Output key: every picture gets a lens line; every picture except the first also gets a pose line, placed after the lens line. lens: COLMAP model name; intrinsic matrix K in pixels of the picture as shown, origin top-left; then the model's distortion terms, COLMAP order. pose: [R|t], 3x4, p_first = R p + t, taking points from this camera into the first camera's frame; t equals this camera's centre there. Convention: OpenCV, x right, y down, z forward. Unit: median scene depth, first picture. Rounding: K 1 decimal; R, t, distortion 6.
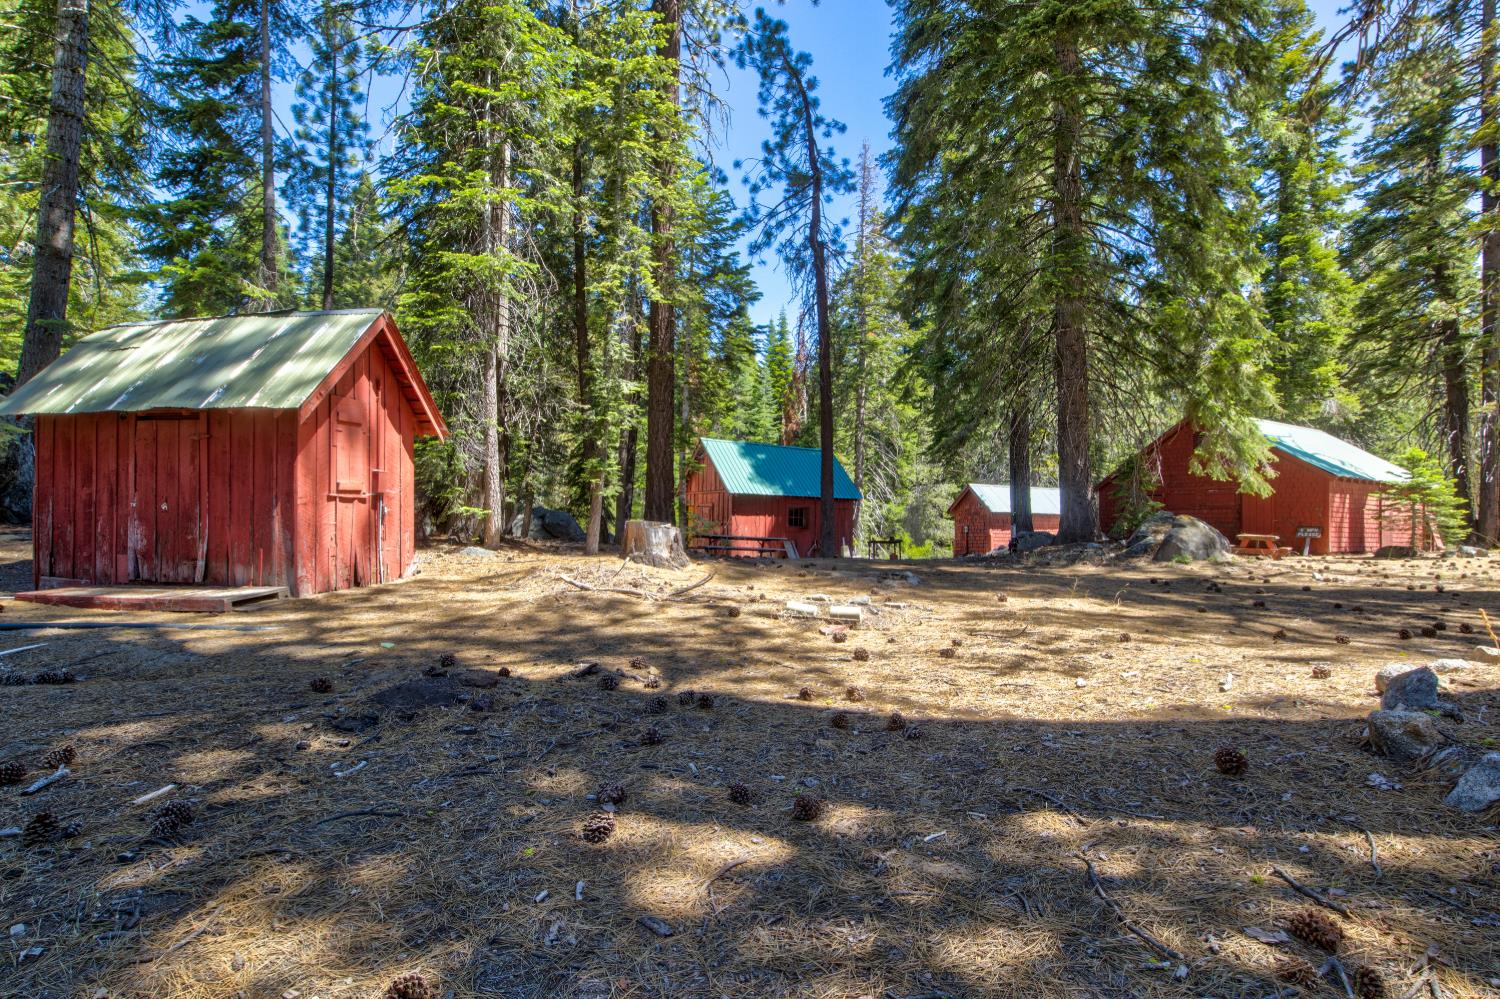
lens RADIAL K [[744.4, 0, 751.2], [0, 744.4, 500.3], [0, 0, 1]] dist [0.000519, -0.001164]
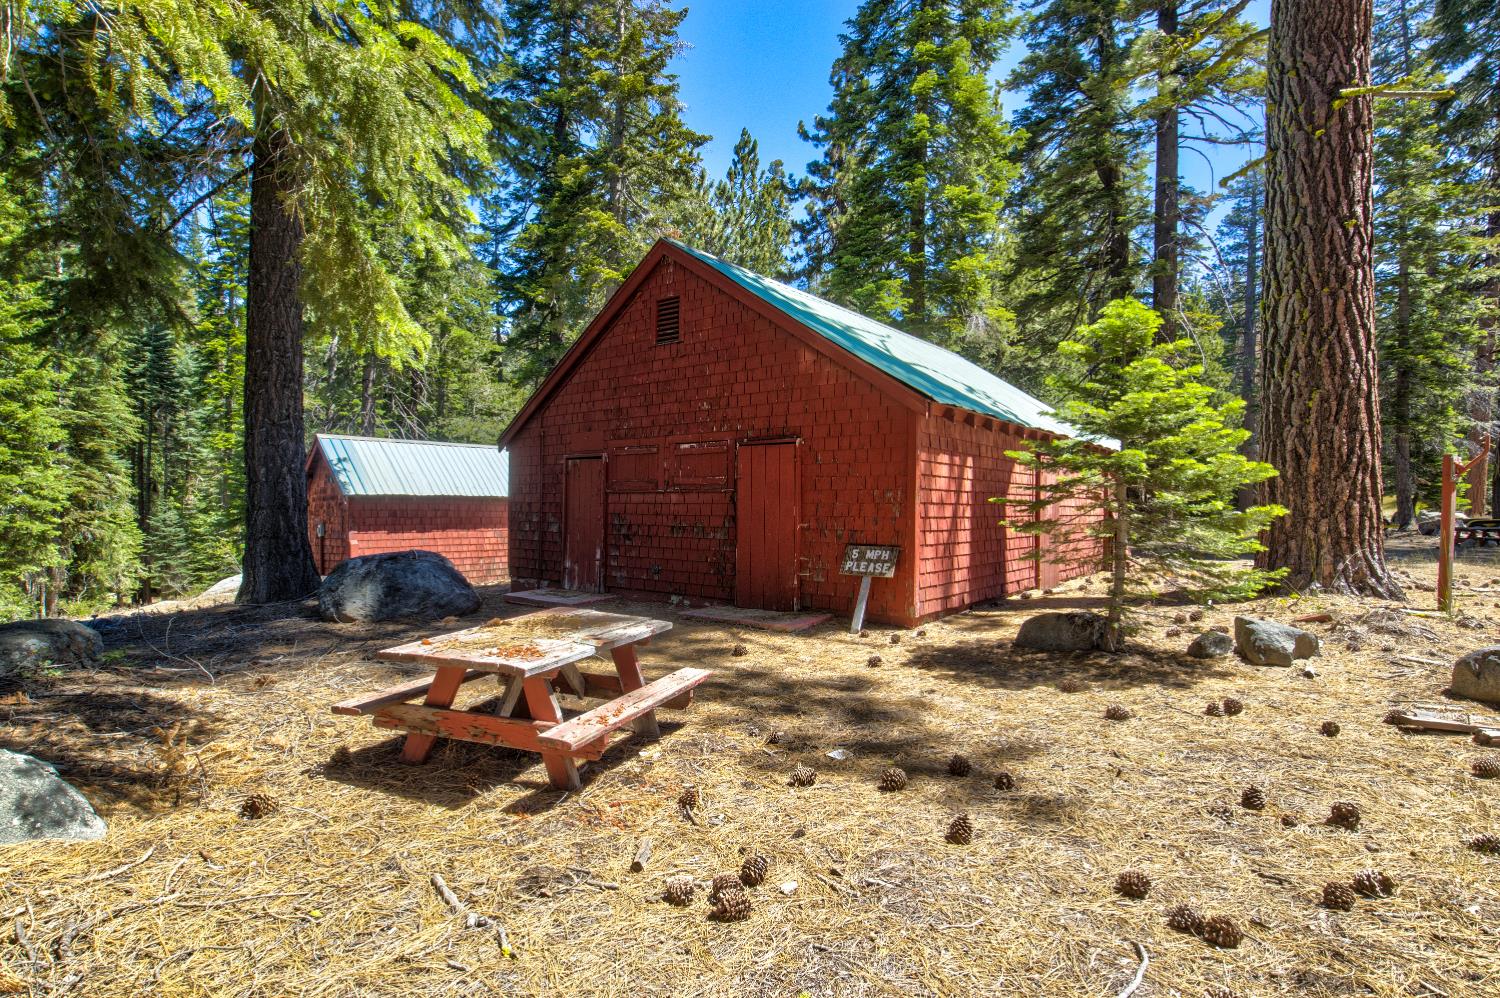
lens RADIAL K [[744.4, 0, 749.3], [0, 744.4, 498.8], [0, 0, 1]] dist [0.000519, -0.001164]
pose [[0.947449, -0.006349, 0.319844, 0.497907], [-0.003887, 0.999501, 0.031356, 0.002013], [-0.319884, -0.030951, 0.946951, 0.585396]]
